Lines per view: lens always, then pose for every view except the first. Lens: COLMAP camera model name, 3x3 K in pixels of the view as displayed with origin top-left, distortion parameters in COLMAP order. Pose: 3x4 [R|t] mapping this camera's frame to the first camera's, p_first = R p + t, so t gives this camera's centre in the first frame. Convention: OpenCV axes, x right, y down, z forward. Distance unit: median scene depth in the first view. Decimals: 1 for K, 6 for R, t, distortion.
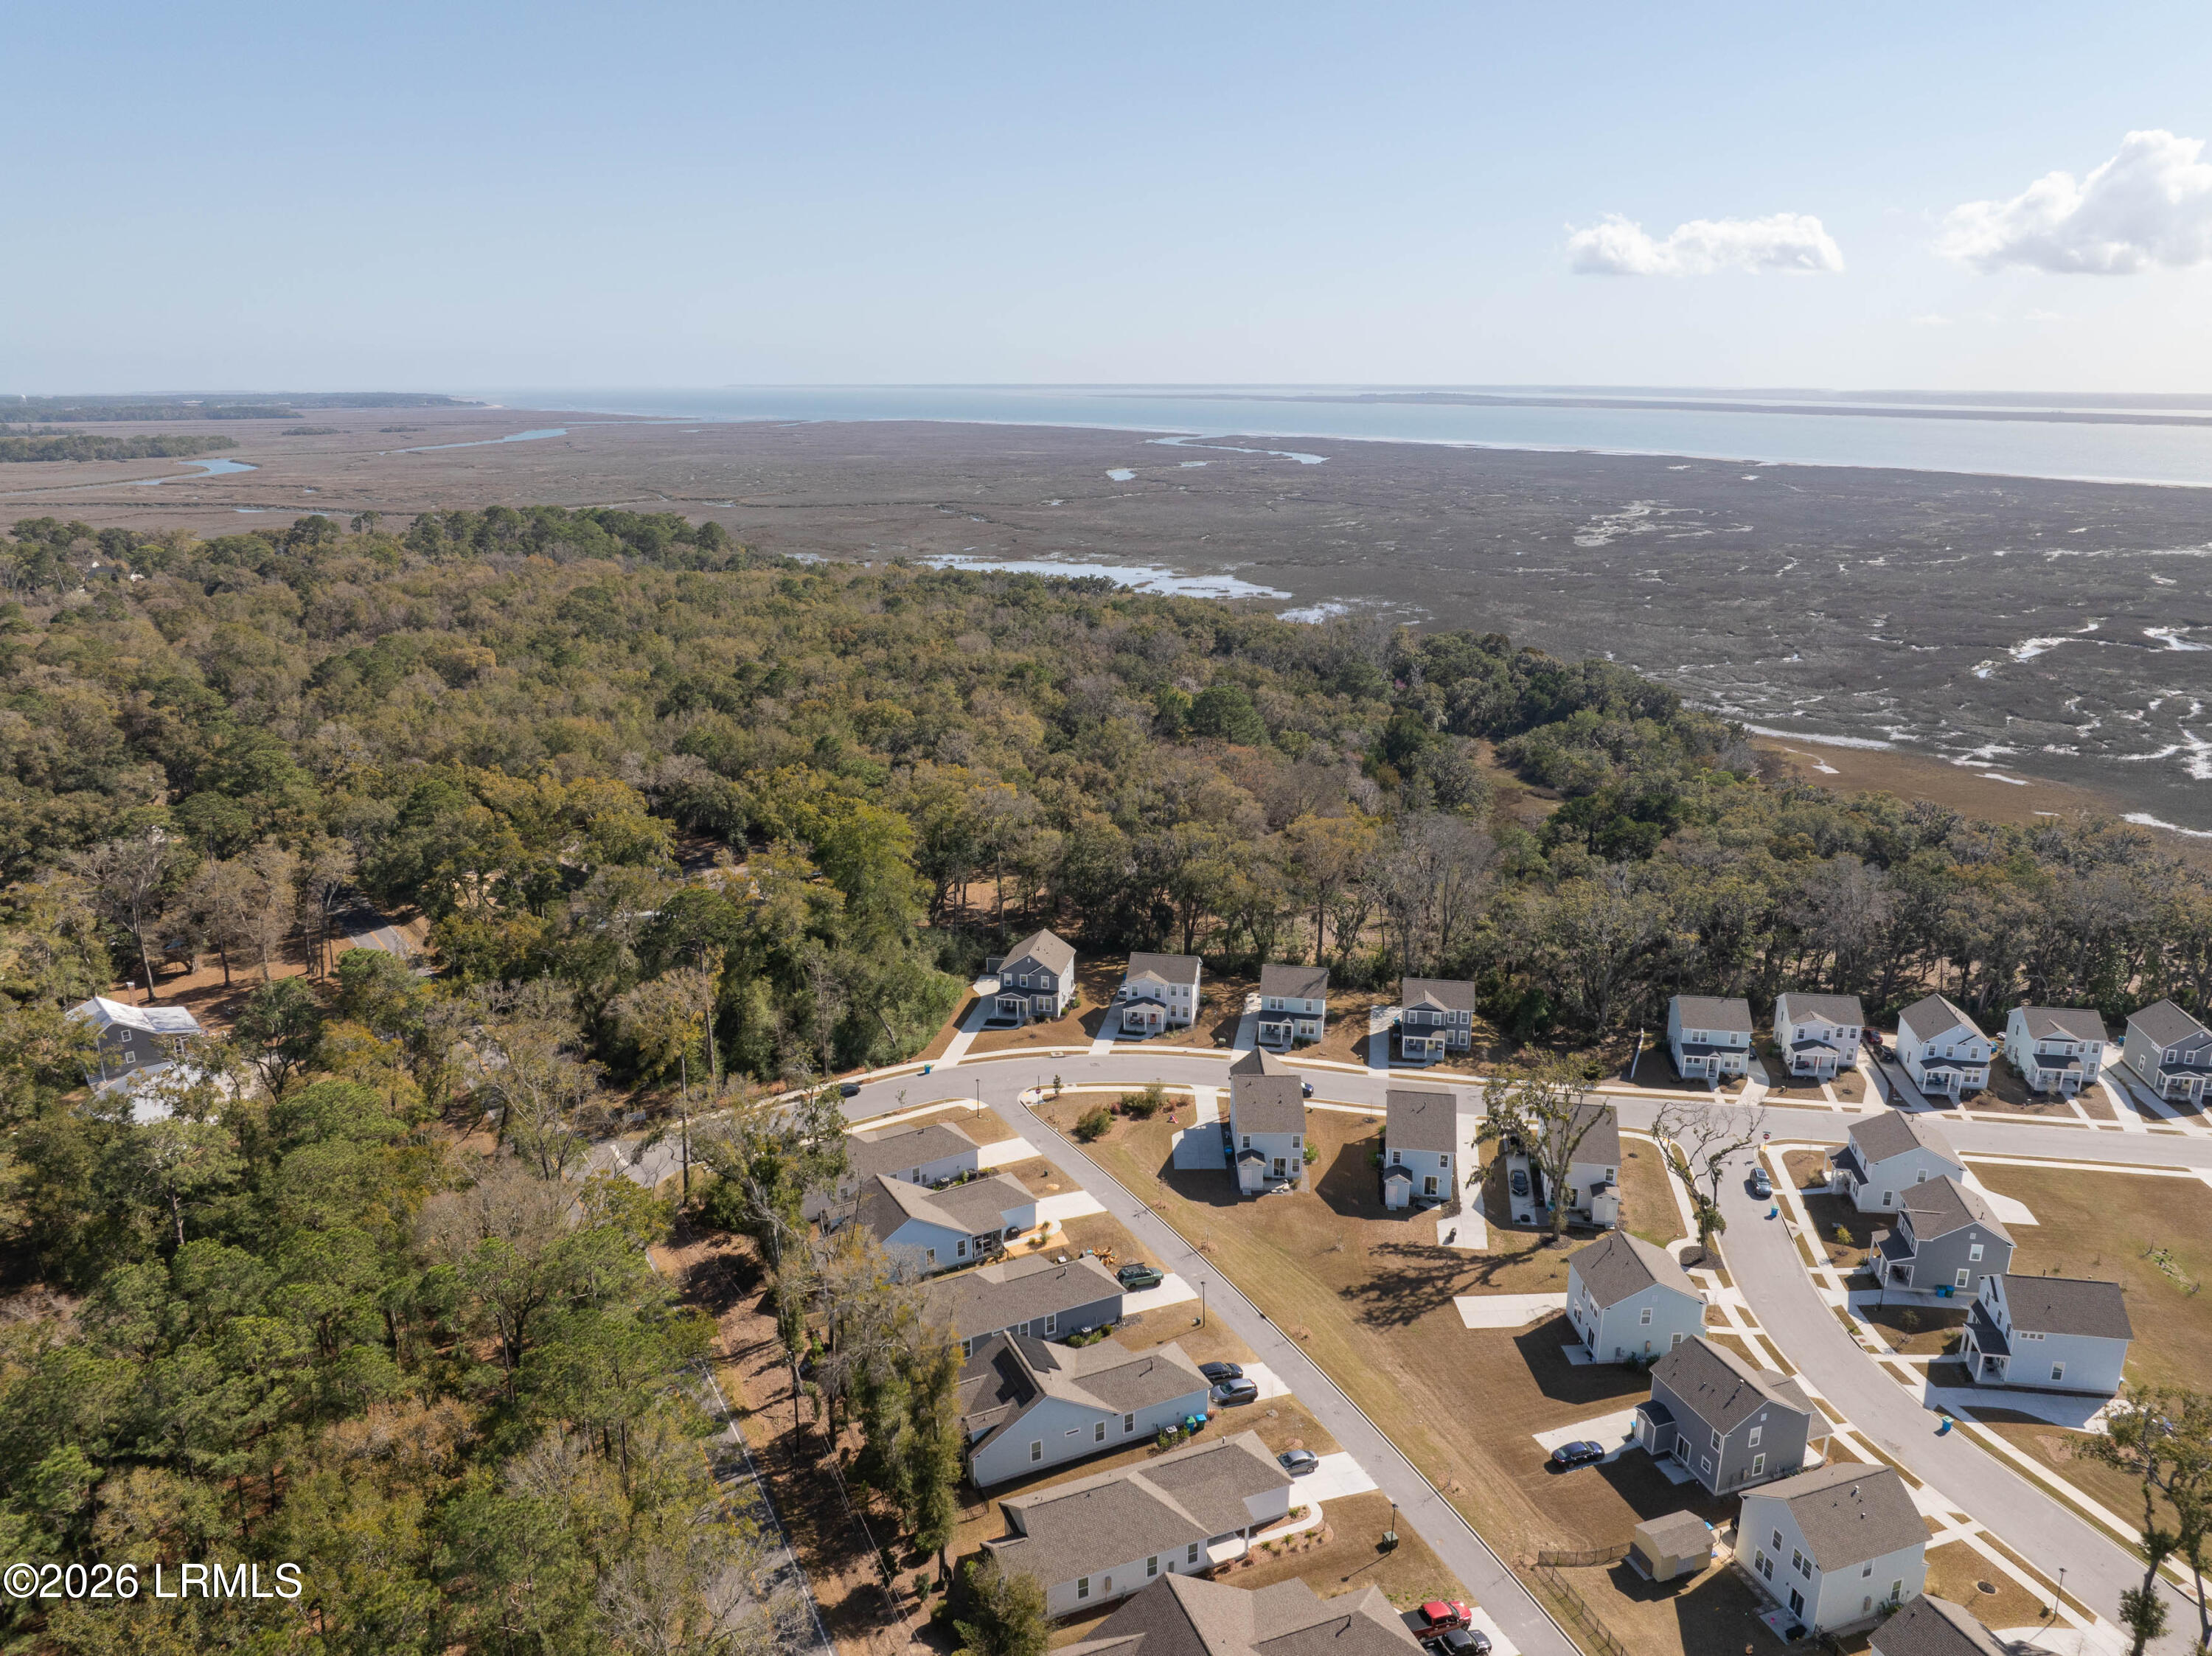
lens RADIAL K [[1553.3, 0, 1118.3], [0, 1553.3, 816.5], [0, 0, 1]] dist [-0.028892, -0.019609]
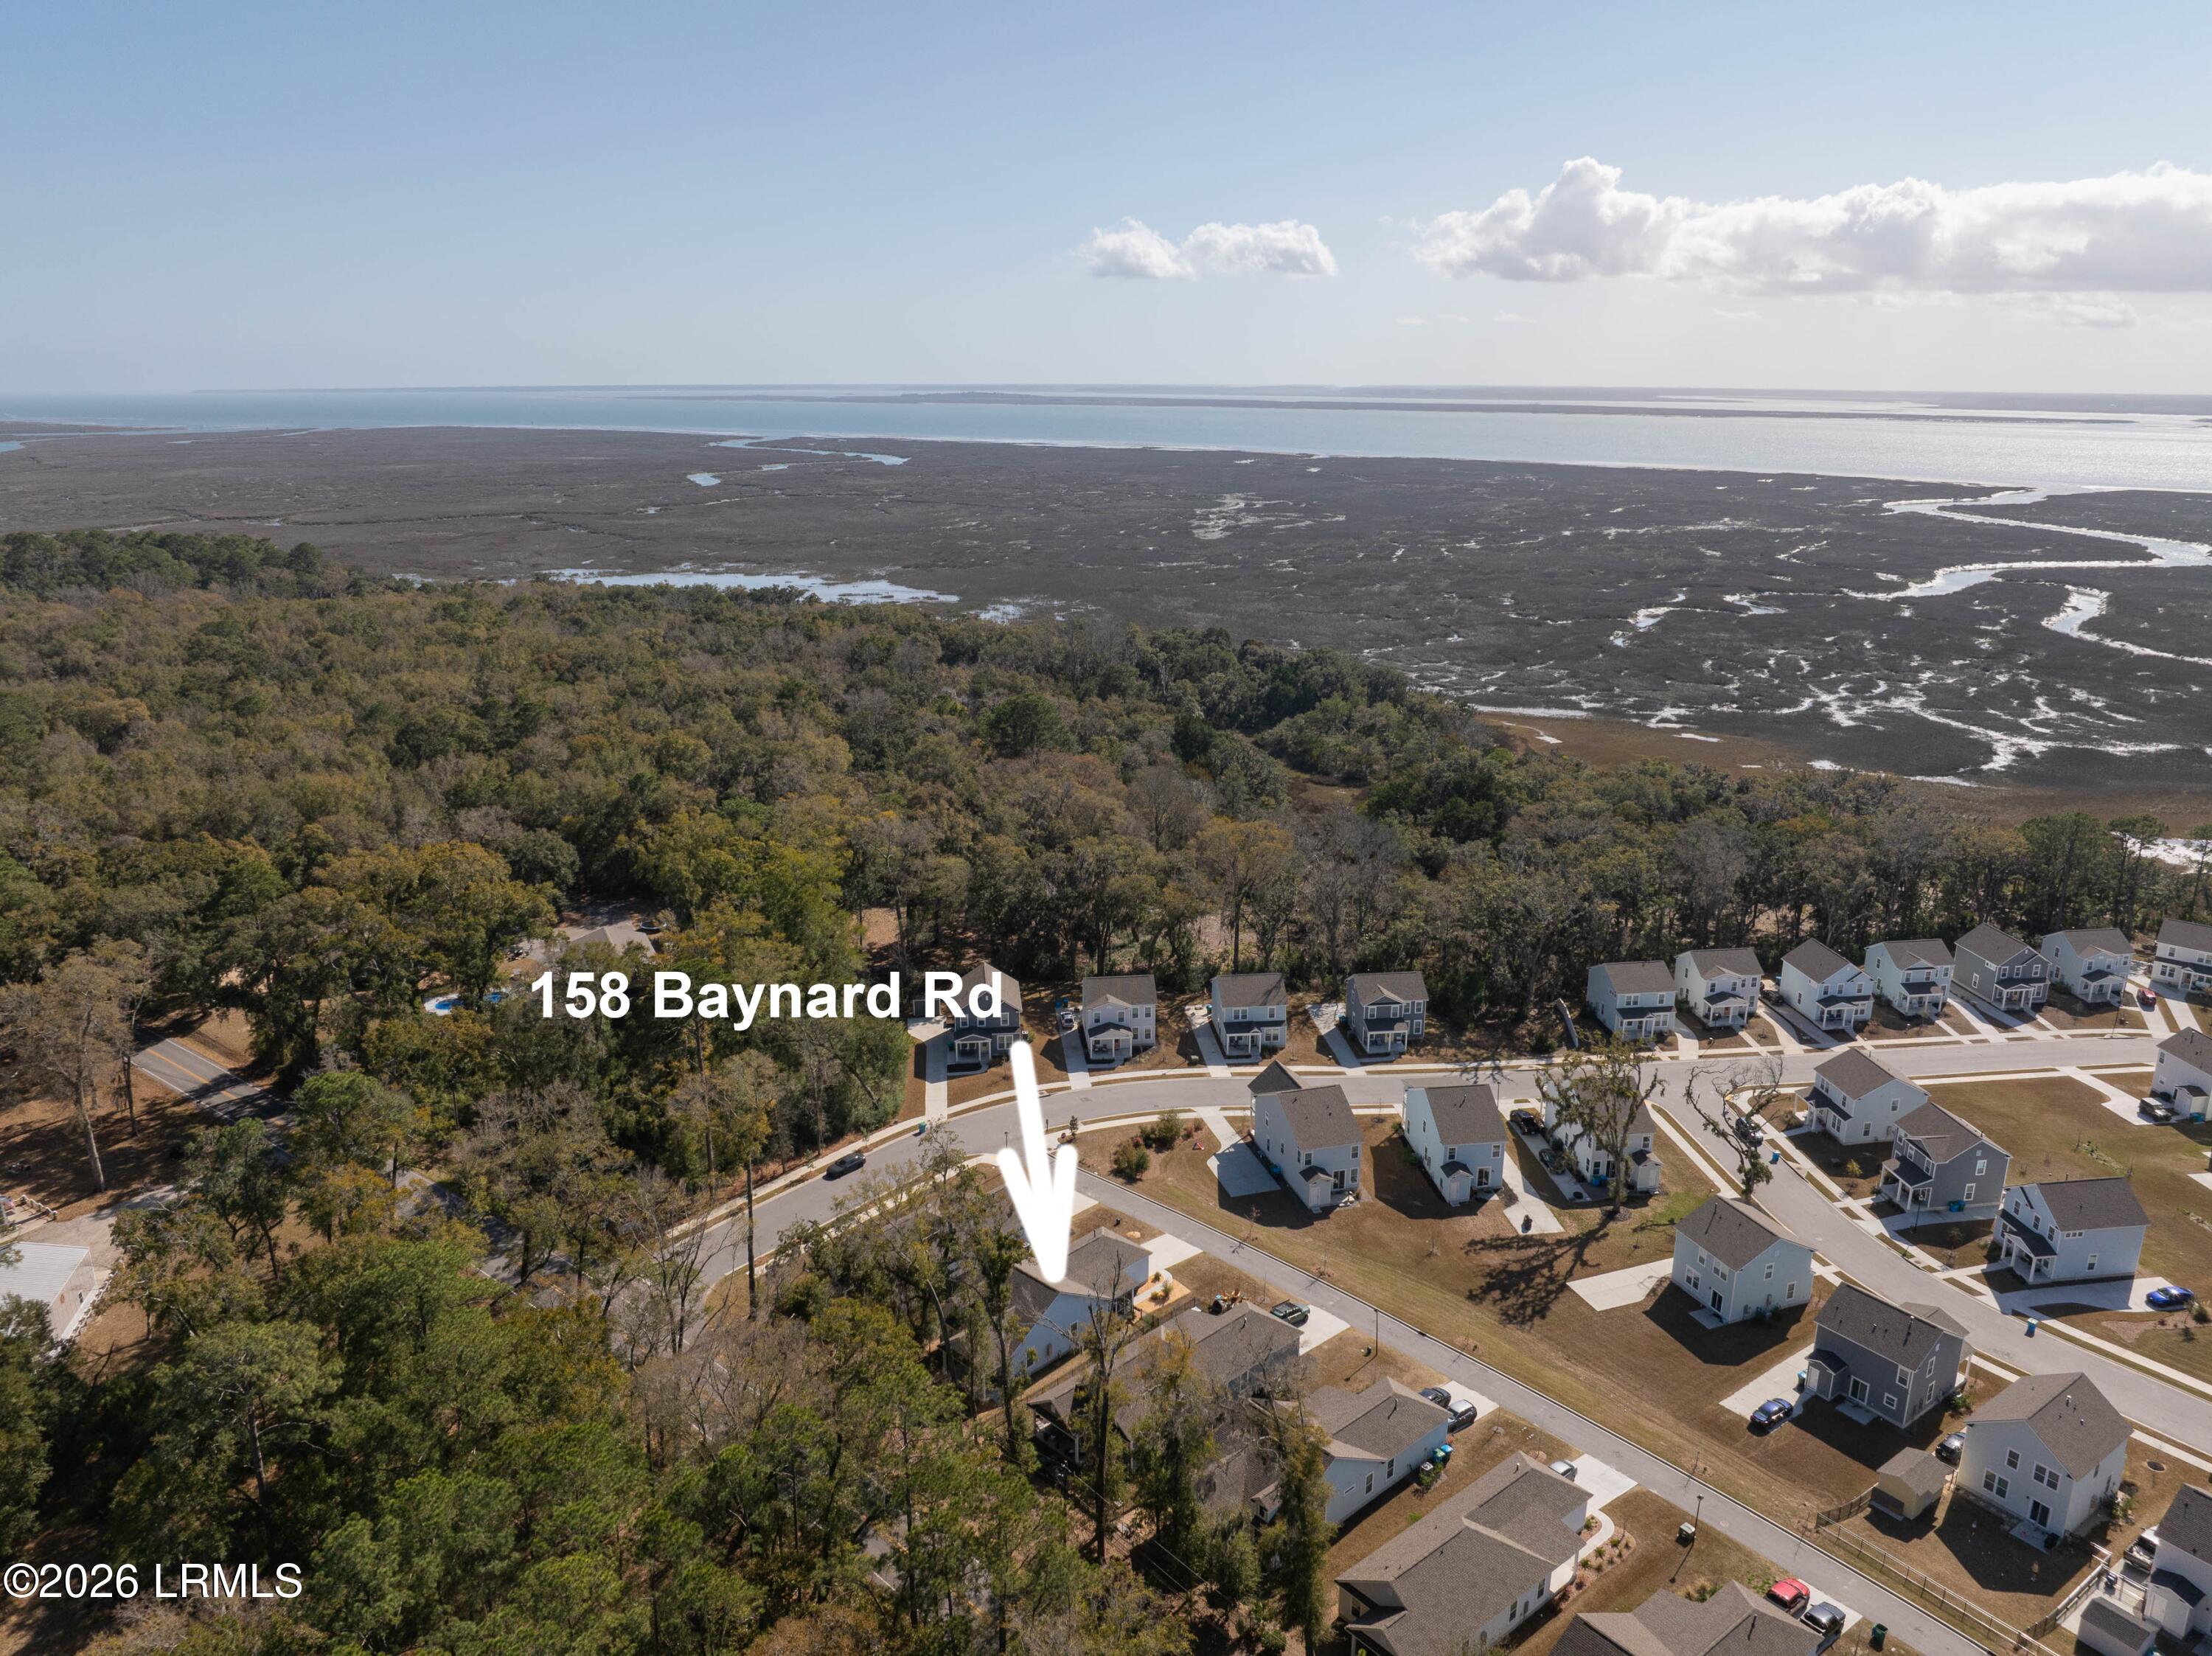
lens RADIAL K [[1556.1, 0, 1116.1], [0, 1556.1, 807.7], [0, 0, 1]] dist [-0.039215, 0.001411]
pose [[0.958359, -0.075885, 0.275299, -0.247896], [0.077402, 0.996986, 0.005368, -0.022771], [-0.274877, 0.016164, 0.961344, 0.074374]]
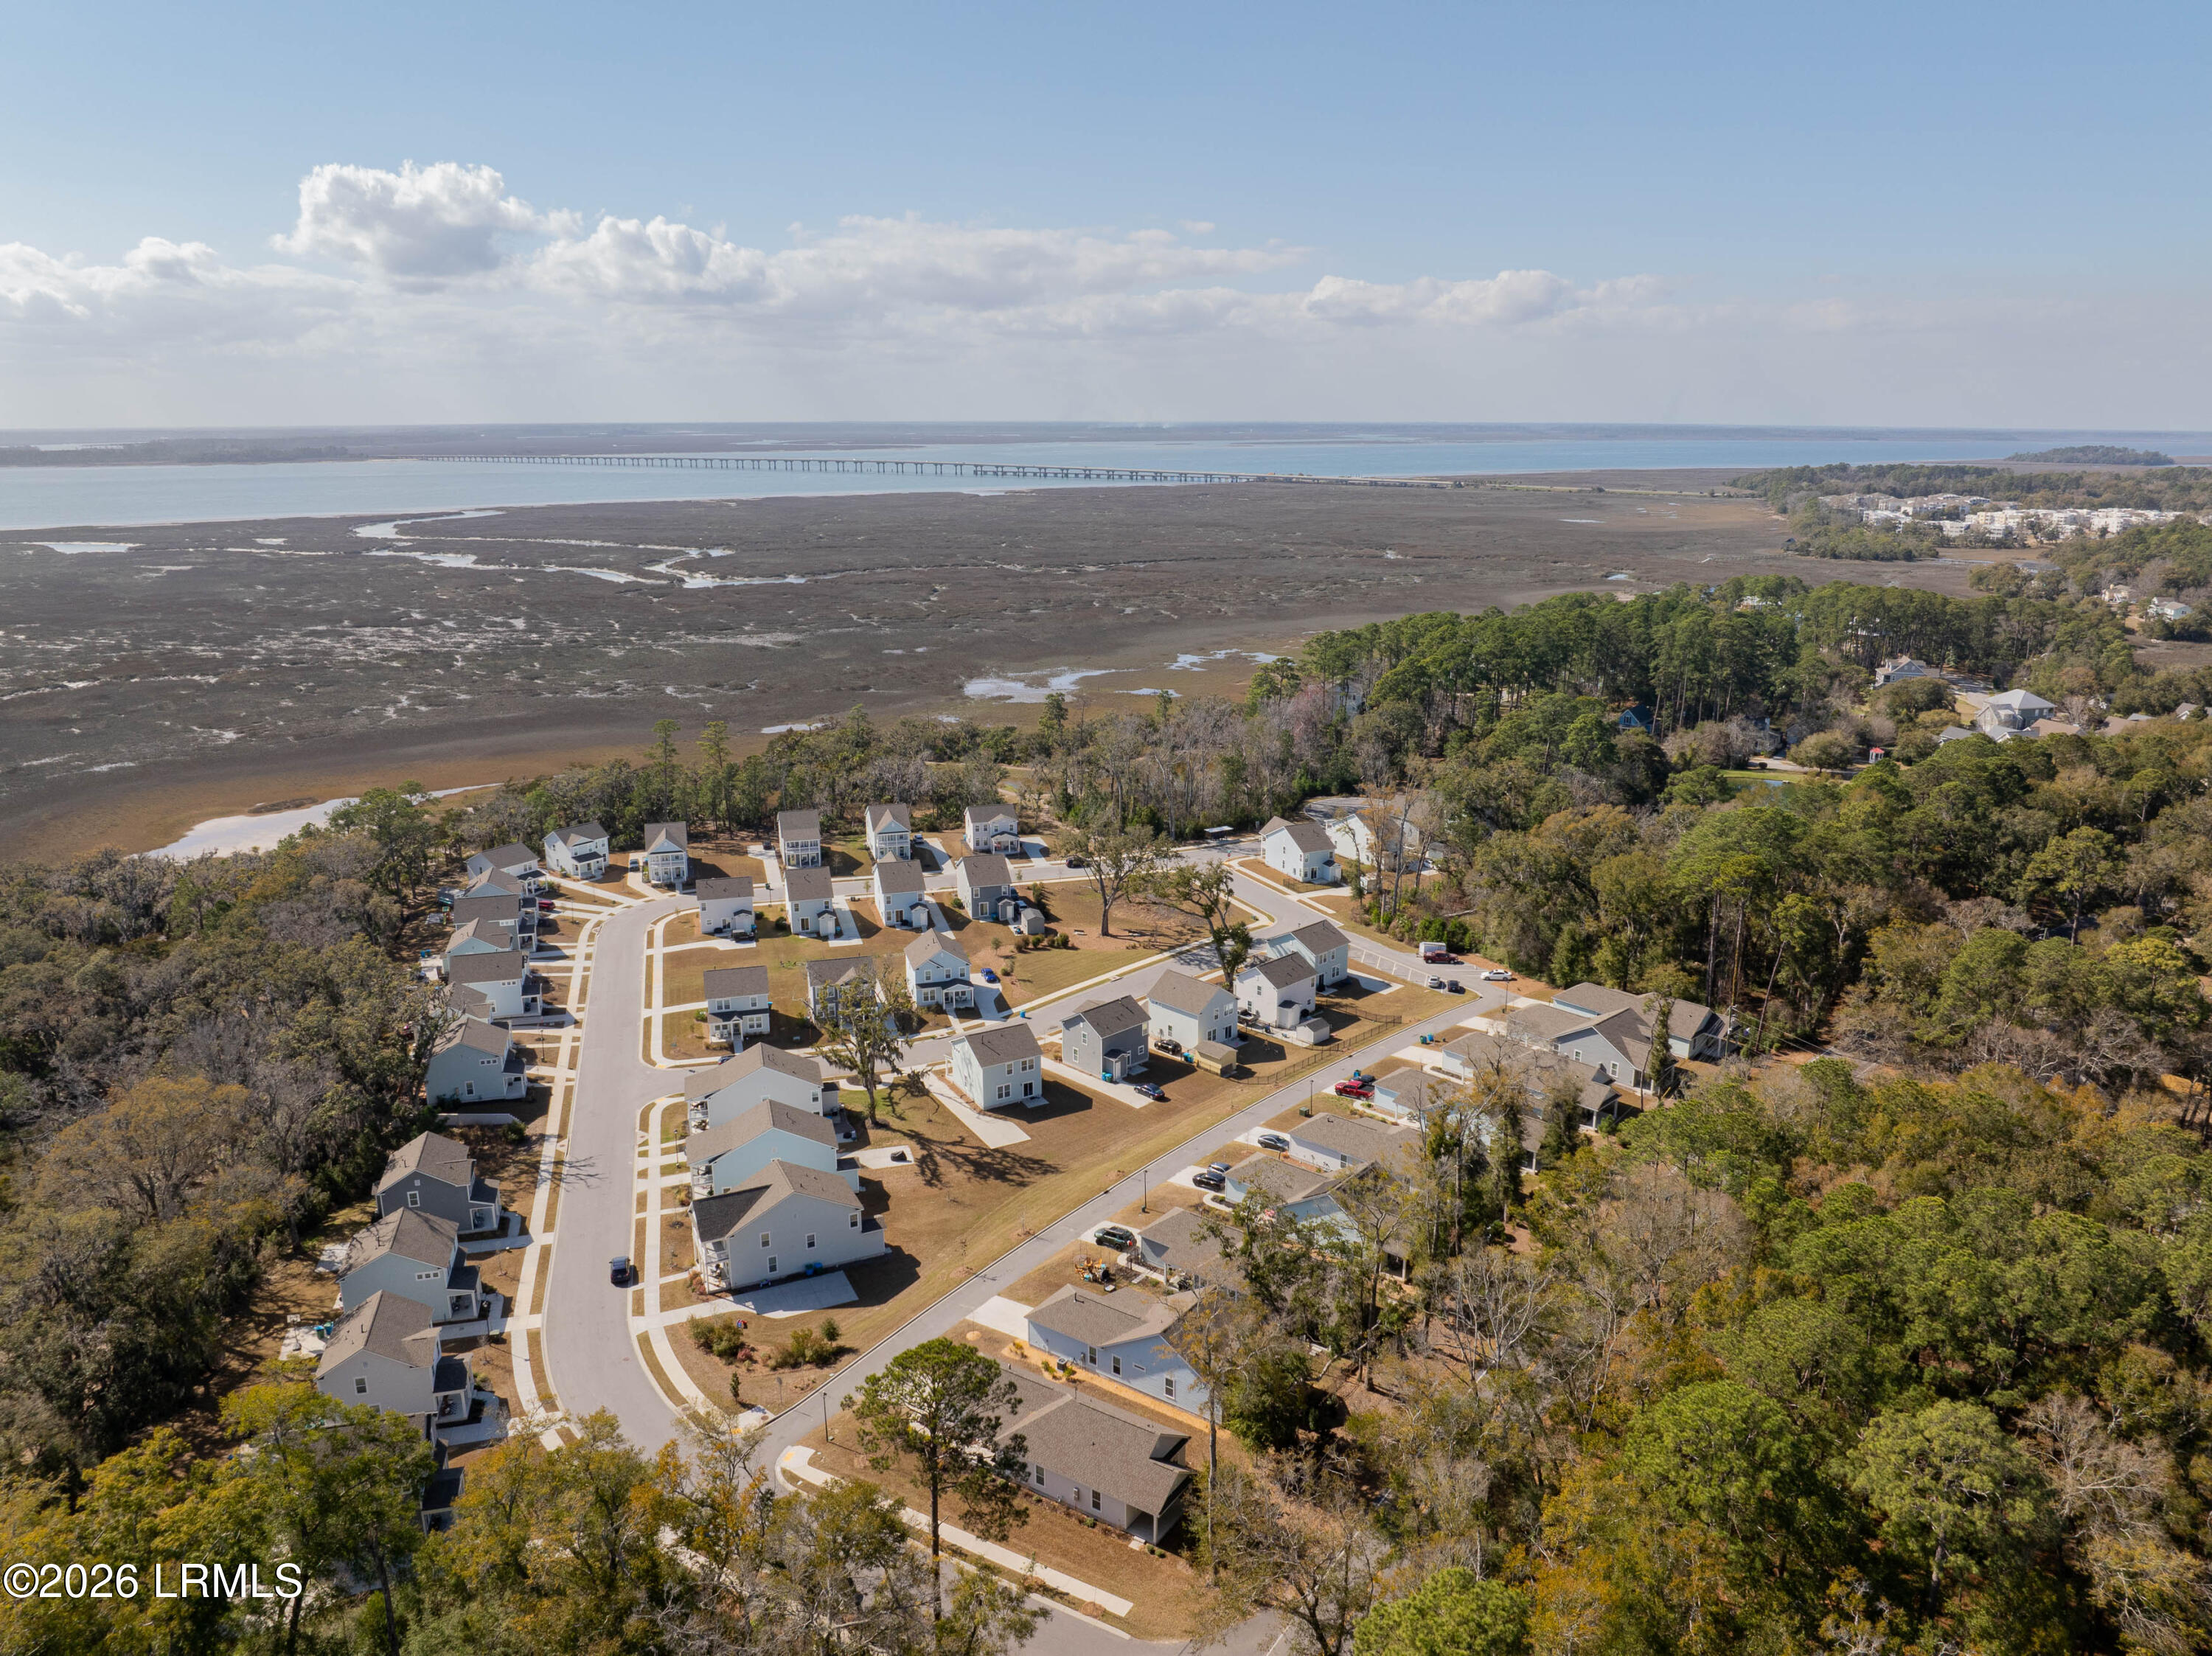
lens RADIAL K [[1553.3, 0, 1118.3], [0, 1553.3, 816.5], [0, 0, 1]] dist [-0.028892, -0.019609]
pose [[-0.429174, -0.228298, 0.873893, -0.647569], [0.245914, 0.901444, 0.356265, -0.263002], [-0.869101, 0.367802, -0.330735, 0.936463]]
